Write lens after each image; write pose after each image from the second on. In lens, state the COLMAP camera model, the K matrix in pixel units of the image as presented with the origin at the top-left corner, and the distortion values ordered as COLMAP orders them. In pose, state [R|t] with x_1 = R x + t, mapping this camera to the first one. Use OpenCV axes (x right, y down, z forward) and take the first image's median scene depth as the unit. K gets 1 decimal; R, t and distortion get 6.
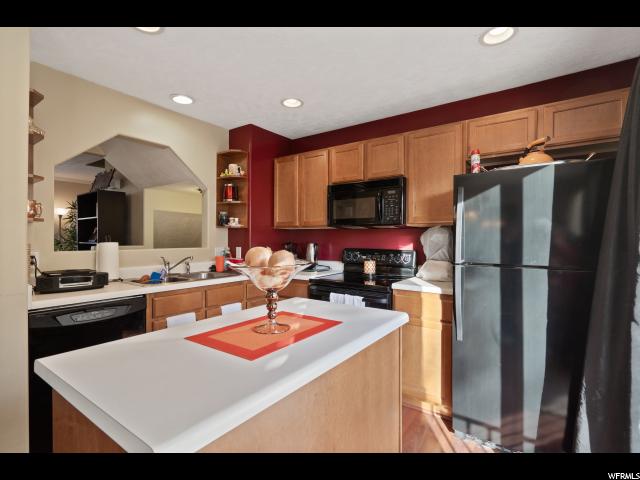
lens RADIAL K [[313.5, 0, 320.0], [0, 313.5, 240.0], [0, 0, 1]] dist [-0.015710, 0.000134]
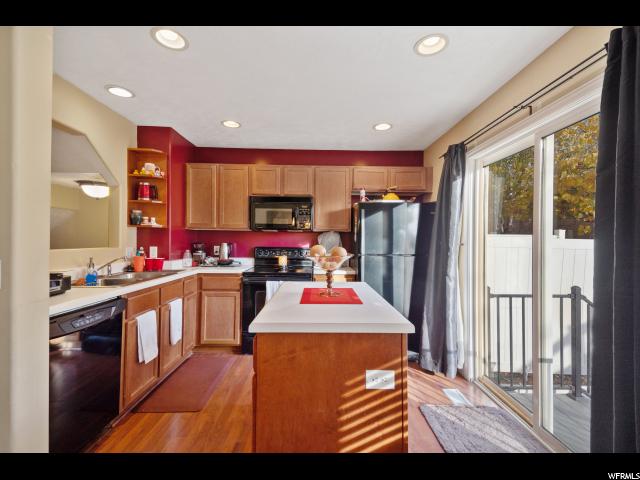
lens RADIAL K [[291.8, 0, 320.0], [0, 291.8, 240.0], [0, 0, 1]] dist [0.000815, -0.000118]
pose [[0.791648, 0.006205, 0.610945, -0.423355], [-0.006018, 0.999979, -0.002359, 0.000456], [-0.610947, -0.001809, 0.791669, -0.066443]]
